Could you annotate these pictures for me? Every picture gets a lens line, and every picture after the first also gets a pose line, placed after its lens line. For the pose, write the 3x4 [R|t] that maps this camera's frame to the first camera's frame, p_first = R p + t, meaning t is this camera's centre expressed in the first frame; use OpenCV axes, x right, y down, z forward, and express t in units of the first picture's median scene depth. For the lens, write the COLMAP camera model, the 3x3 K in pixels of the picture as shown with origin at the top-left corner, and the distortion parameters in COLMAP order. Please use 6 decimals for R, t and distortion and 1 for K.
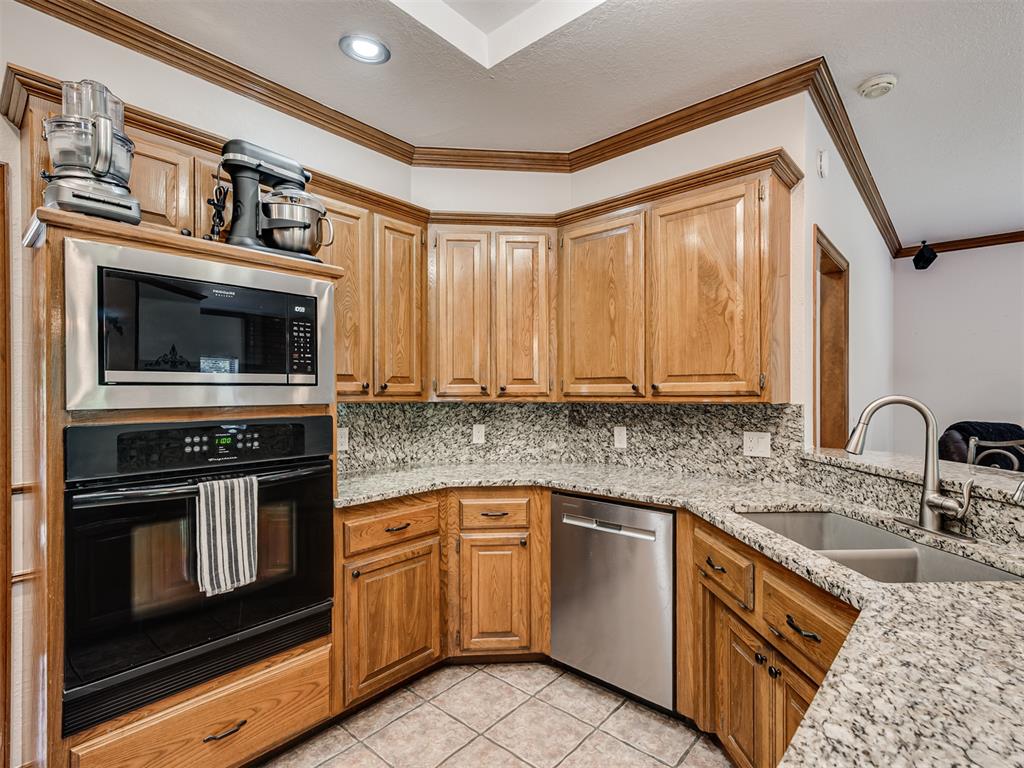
lens RADIAL K [[547.8, 0, 512.0], [0, 547.8, 384.0], [0, 0, 1]] dist [0.006815, 0.001133]
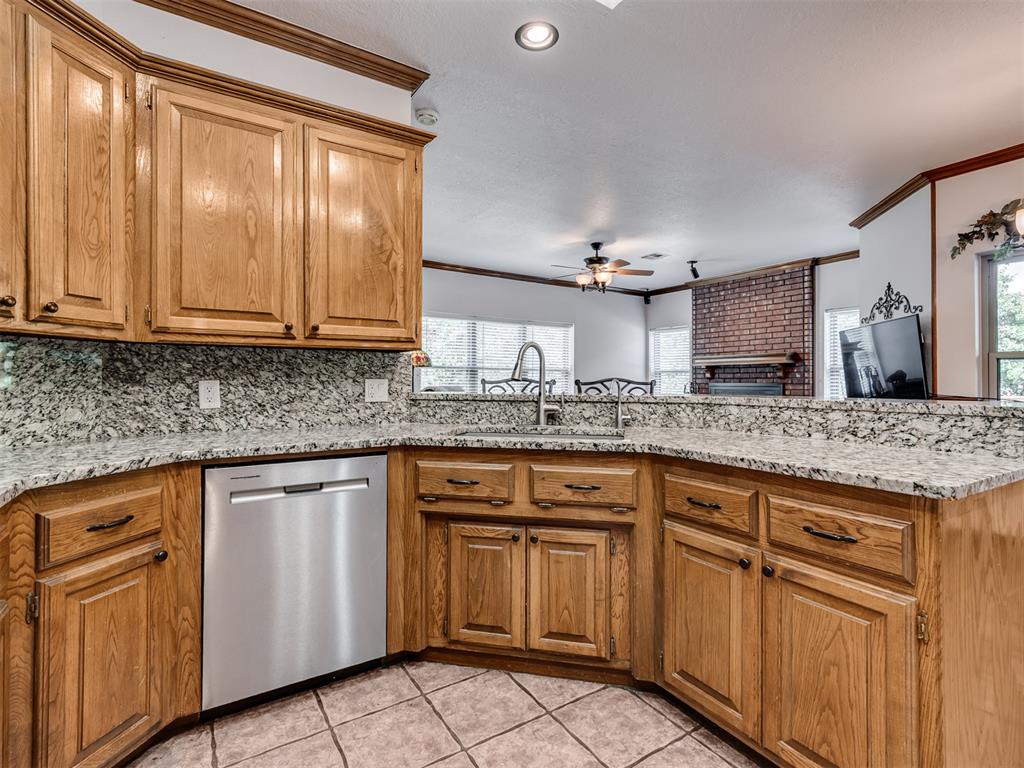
lens RADIAL K [[547.8, 0, 512.0], [0, 547.8, 384.0], [0, 0, 1]] dist [0.006815, 0.001133]
pose [[0.198397, 0.008545, 0.980084, -0.513936], [-0.002913, 0.999963, -0.008129, 0.096655], [-0.980117, -0.001243, 0.198415, 0.481121]]
